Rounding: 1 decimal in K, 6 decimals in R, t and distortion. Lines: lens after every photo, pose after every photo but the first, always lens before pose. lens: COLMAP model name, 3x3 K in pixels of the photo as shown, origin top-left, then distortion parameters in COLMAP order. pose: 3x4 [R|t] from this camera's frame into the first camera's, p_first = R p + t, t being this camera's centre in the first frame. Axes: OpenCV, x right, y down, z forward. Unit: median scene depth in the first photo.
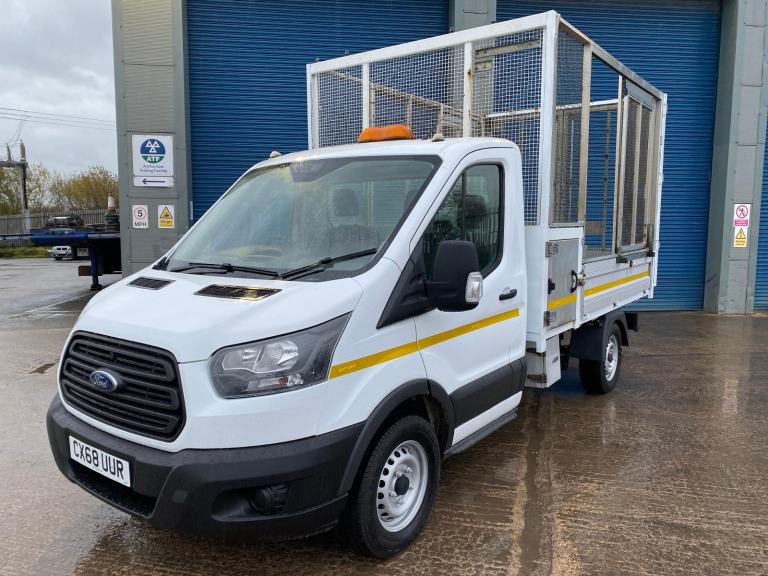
lens RADIAL K [[587.9, 0, 375.9], [0, 587.9, 285.5], [0, 0, 1]] dist [0.012203, -0.008264]
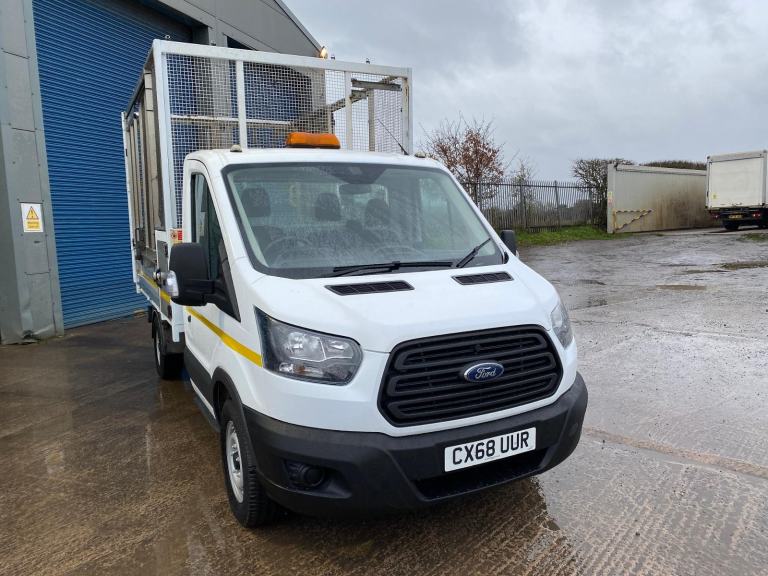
lens RADIAL K [[580.2, 0, 384.5], [0, 580.2, 279.3], [0, 0, 1]] dist [0.030174, -0.031110]
pose [[0.433984, -0.103754, 0.894926, -0.998350], [0.119524, 0.991196, 0.056953, -0.055886], [-0.892957, 0.082249, 0.442565, 0.479188]]
